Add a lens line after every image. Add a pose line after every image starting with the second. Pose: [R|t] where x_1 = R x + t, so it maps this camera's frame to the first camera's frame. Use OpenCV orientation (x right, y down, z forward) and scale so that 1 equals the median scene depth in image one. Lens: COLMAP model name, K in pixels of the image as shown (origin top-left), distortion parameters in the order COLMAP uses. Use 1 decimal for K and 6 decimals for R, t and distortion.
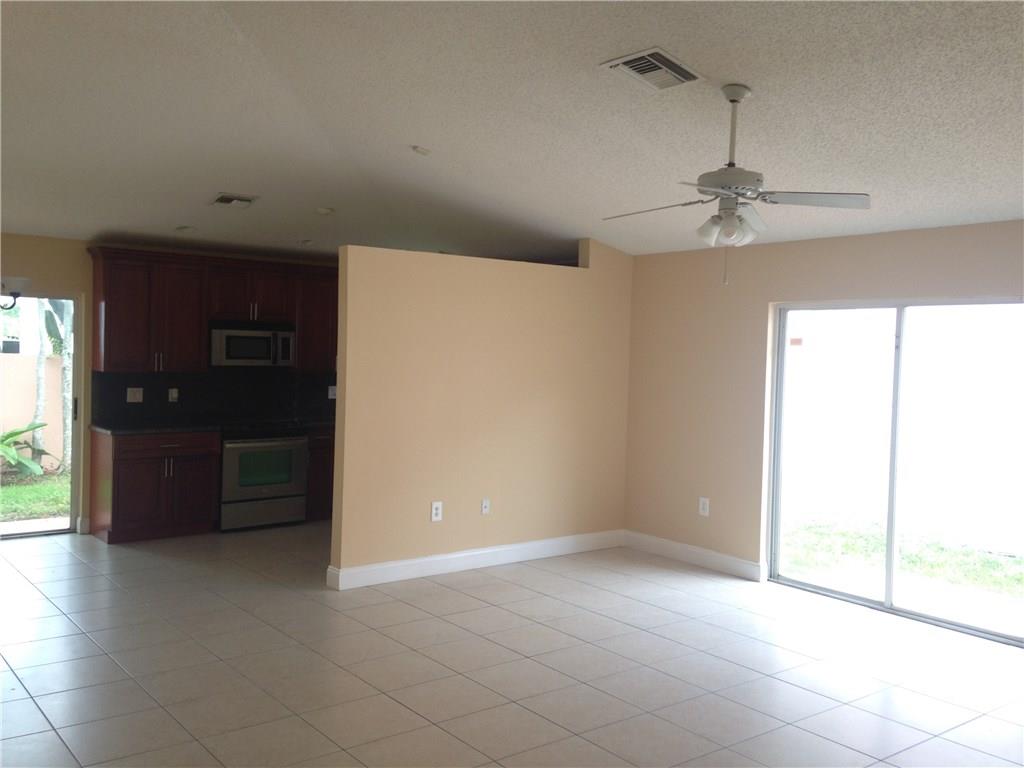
lens RADIAL K [[920.4, 0, 512.0], [0, 920.4, 384.0], [0, 0, 1]] dist [0.109211, -0.007054]
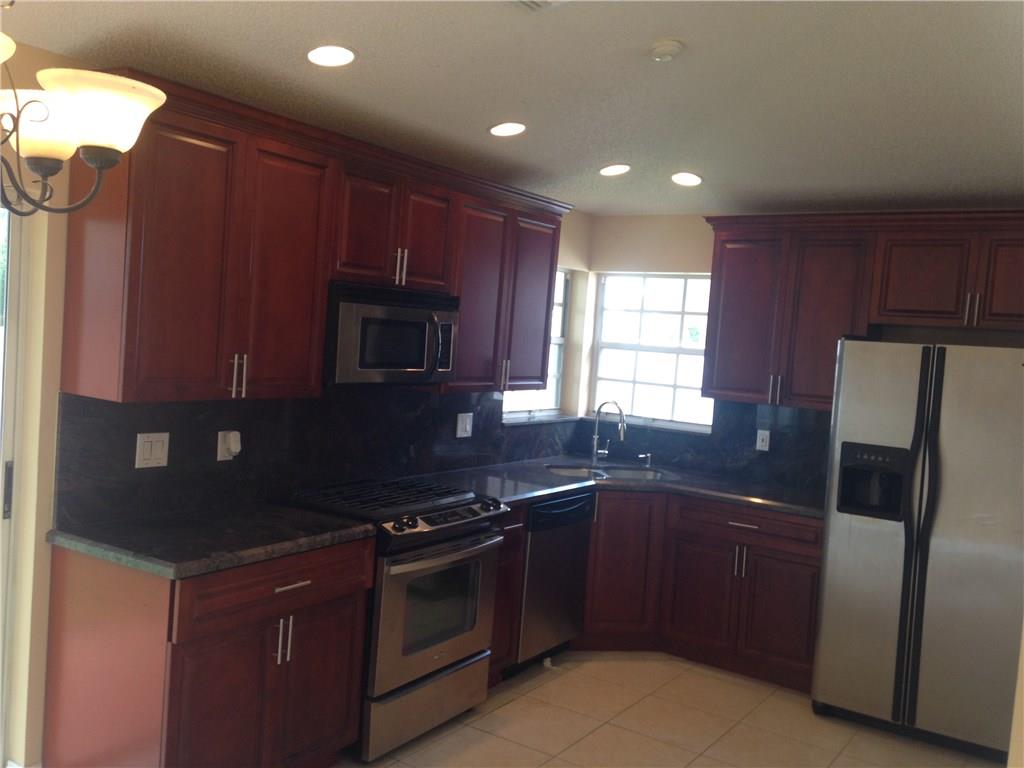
lens RADIAL K [[920.4, 0, 512.0], [0, 920.4, 384.0], [0, 0, 1]] dist [0.109211, -0.007054]
pose [[0.947085, 0.020815, 0.320306, -0.381694], [-0.032094, 0.999035, 0.029973, -0.035248], [-0.319373, -0.038667, 0.946840, 0.548709]]
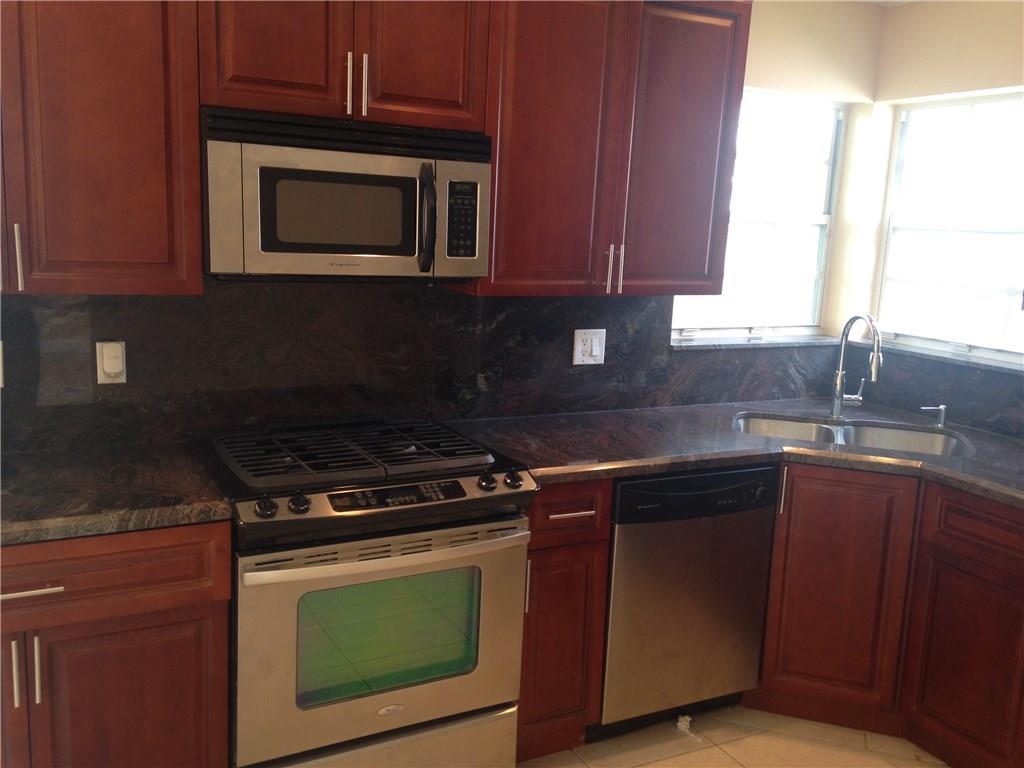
lens RADIAL K [[920.4, 0, 512.0], [0, 920.4, 384.0], [0, 0, 1]] dist [0.109211, -0.007054]
pose [[0.984794, 0.046500, -0.167386, -0.181815], [-0.023631, 0.990412, 0.136107, -0.027083], [0.172110, -0.130082, 0.976451, 0.728137]]
